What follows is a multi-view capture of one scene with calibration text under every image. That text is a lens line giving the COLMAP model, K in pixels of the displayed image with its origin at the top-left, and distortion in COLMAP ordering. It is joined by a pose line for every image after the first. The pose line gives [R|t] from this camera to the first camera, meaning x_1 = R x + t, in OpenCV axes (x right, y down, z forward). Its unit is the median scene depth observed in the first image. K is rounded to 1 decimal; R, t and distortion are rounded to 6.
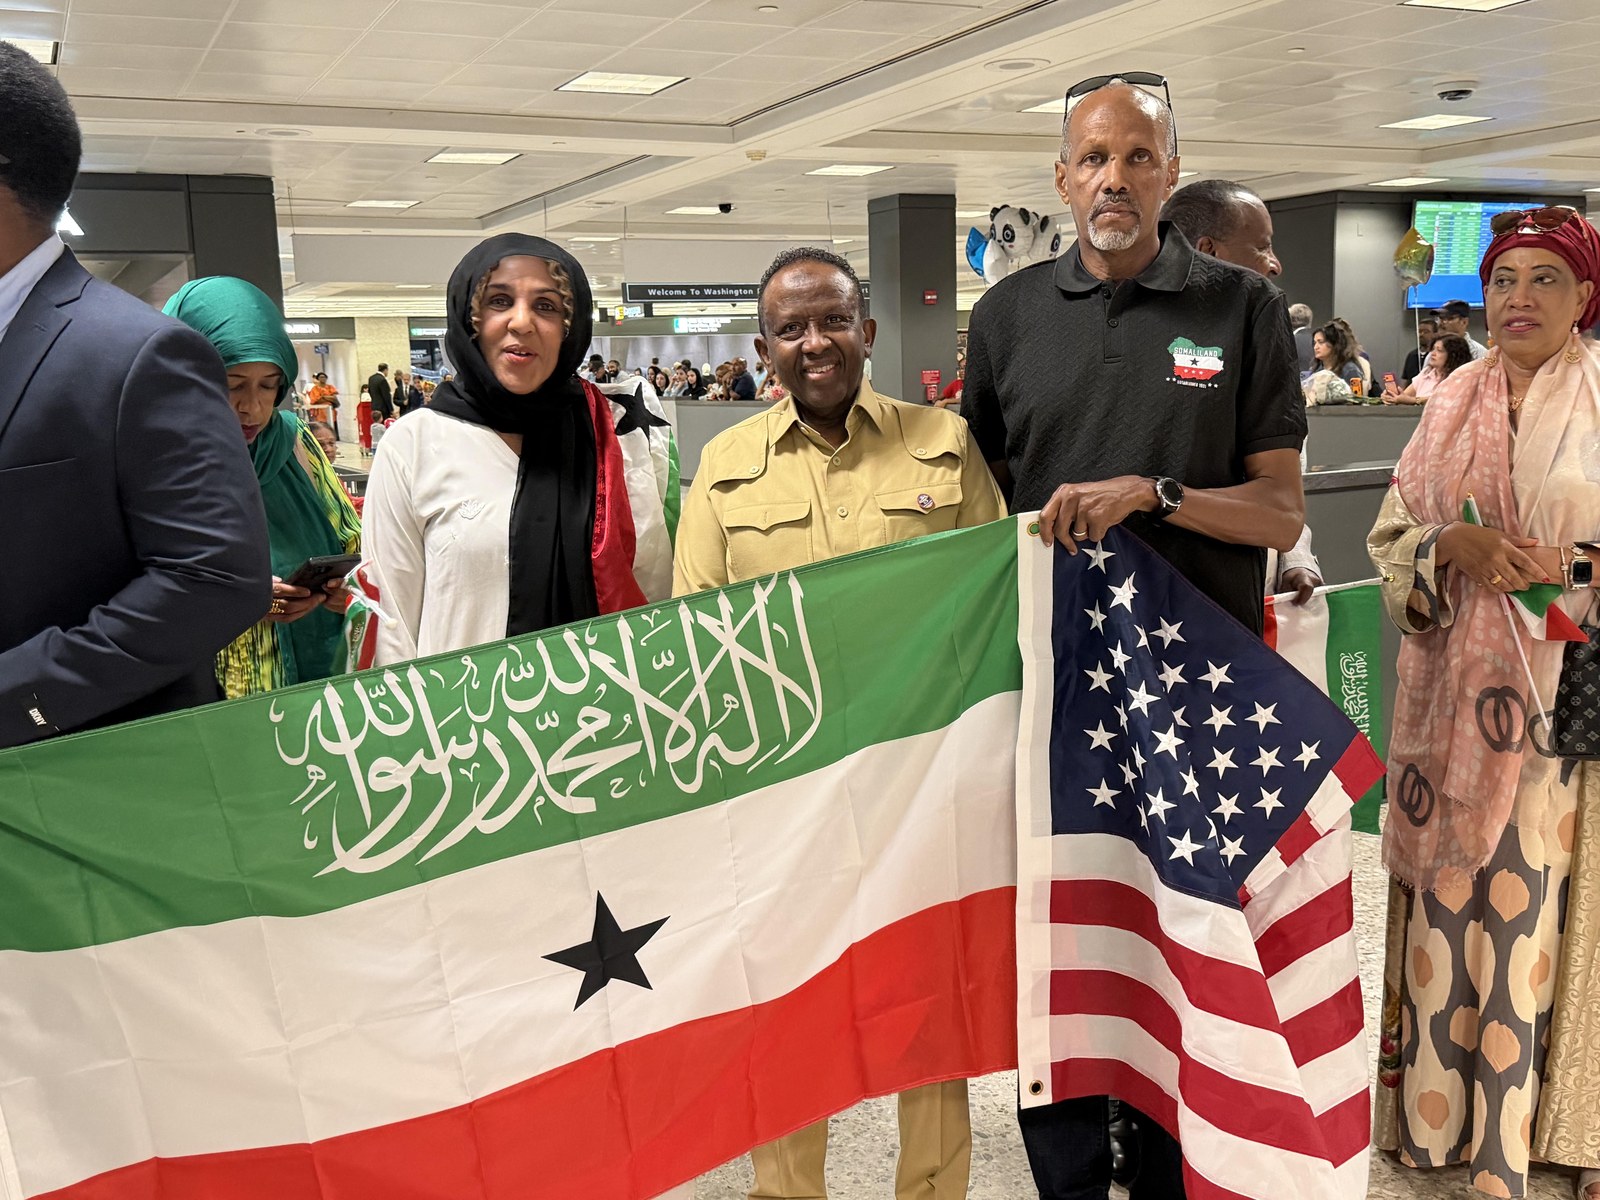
lens RADIAL K [[1133.5, 0, 740.0], [0, 1133.5, 594.3], [0, 0, 1]] dist [0.027039, -0.038129]
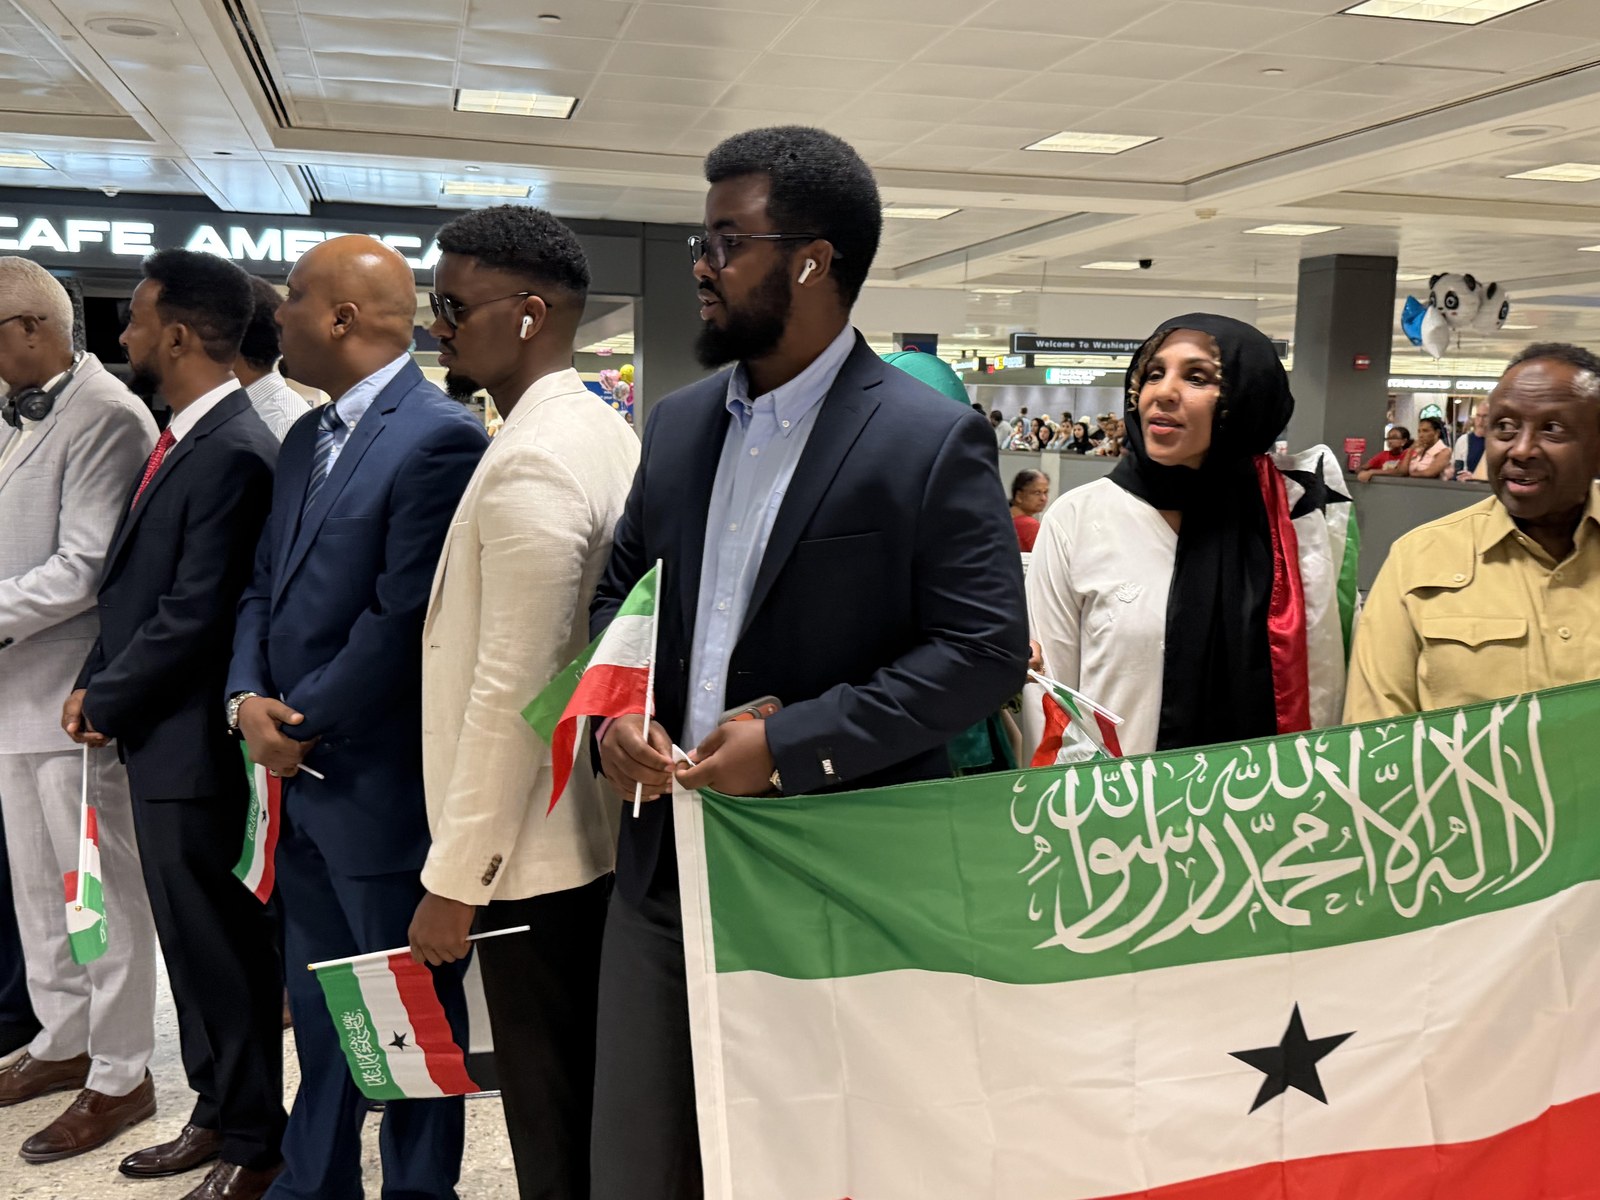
lens RADIAL K [[1133.5, 0, 740.0], [0, 1133.5, 594.3], [0, 0, 1]] dist [0.027039, -0.038129]
pose [[0.974025, 0.090231, -0.207686, -0.326119], [-0.095704, 0.995274, -0.016438, -0.020312], [0.205222, 0.035887, 0.978057, -0.050349]]
